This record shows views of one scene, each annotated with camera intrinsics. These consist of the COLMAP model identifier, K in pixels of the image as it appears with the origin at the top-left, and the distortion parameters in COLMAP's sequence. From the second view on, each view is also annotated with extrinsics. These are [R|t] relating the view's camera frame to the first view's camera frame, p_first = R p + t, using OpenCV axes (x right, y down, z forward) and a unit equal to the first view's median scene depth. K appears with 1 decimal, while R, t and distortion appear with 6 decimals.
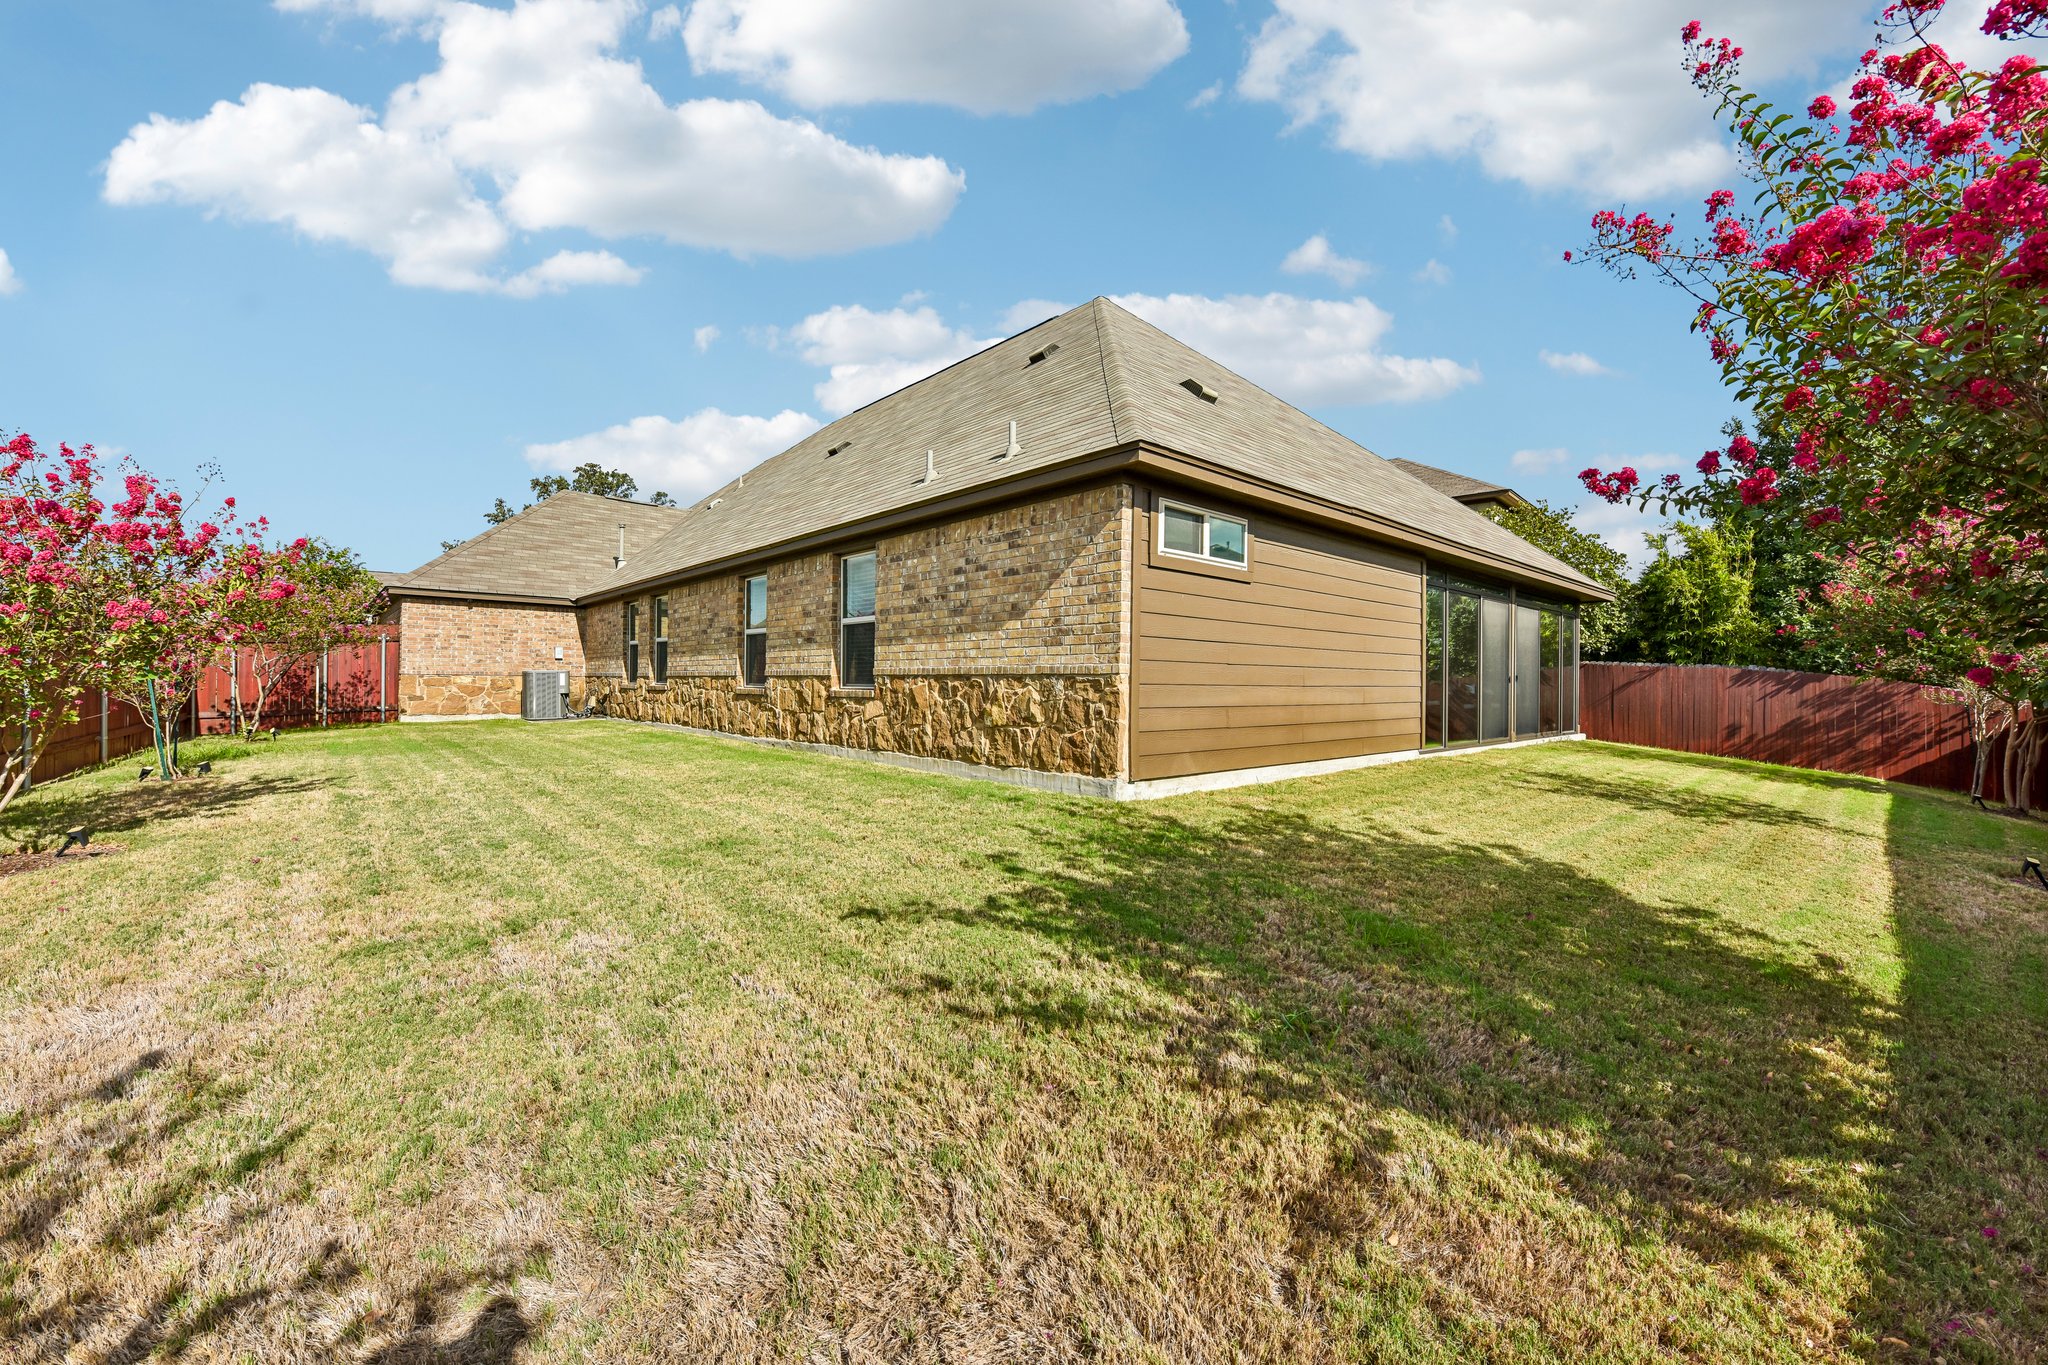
lens RADIAL K [[823.9, 0, 1039.4], [0, 823.9, 693.9], [0, 0, 1]] dist [-0.012729, -0.000140]
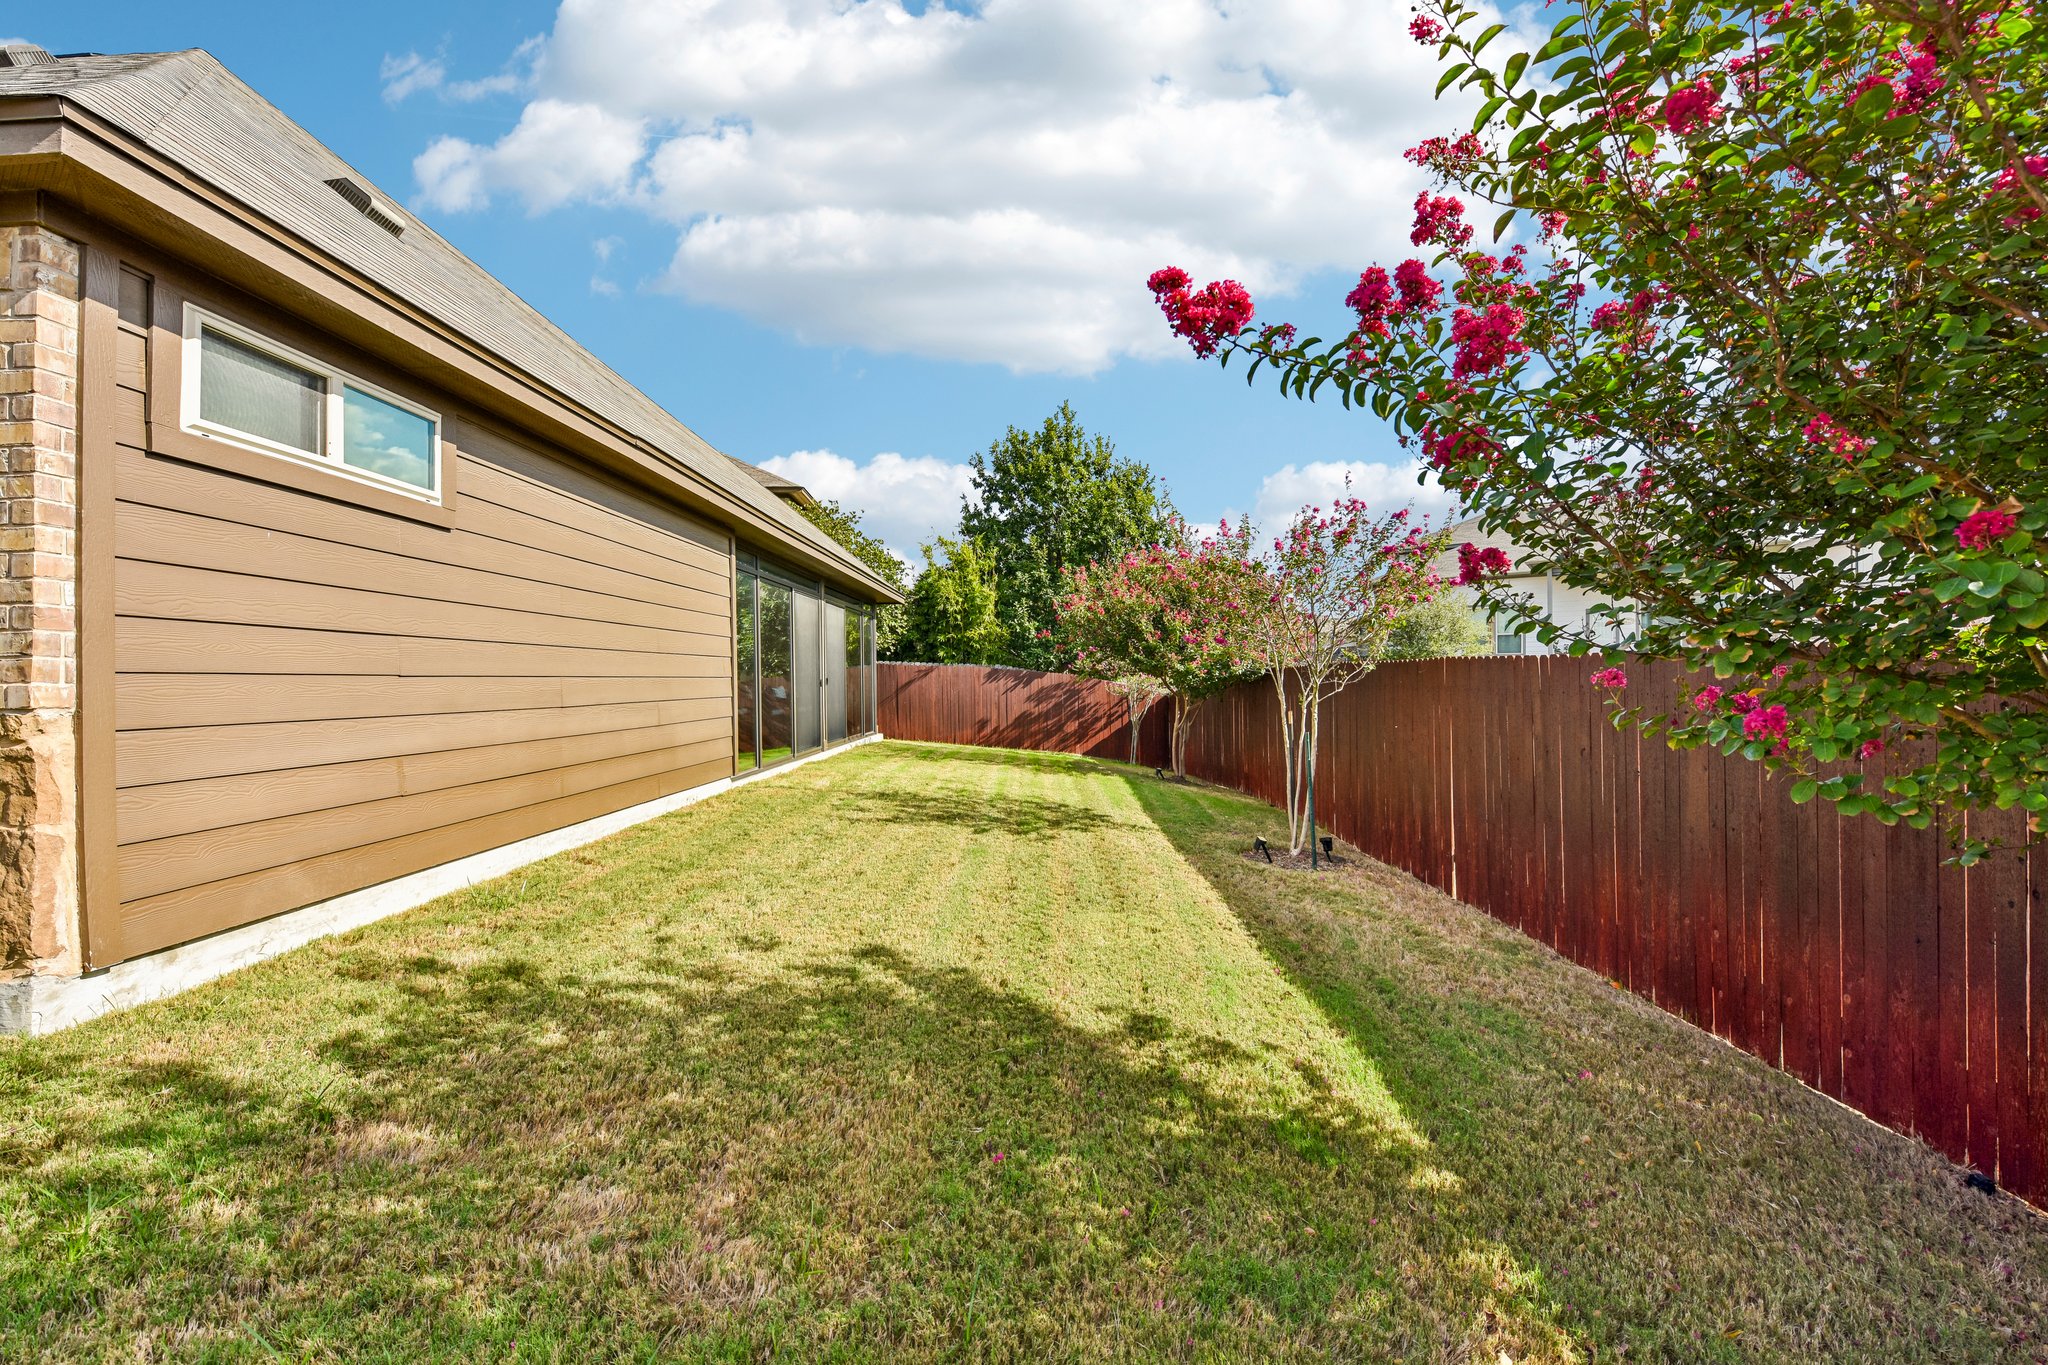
lens RADIAL K [[806.3, 0, 1027.7], [0, 806.3, 674.0], [0, 0, 1]] dist [-0.021998, -0.000283]
pose [[0.688680, -0.012224, 0.724962, 0.100206], [0.026689, 0.999608, -0.008499, -0.016266], [-0.724574, 0.025201, 0.688736, 0.259309]]
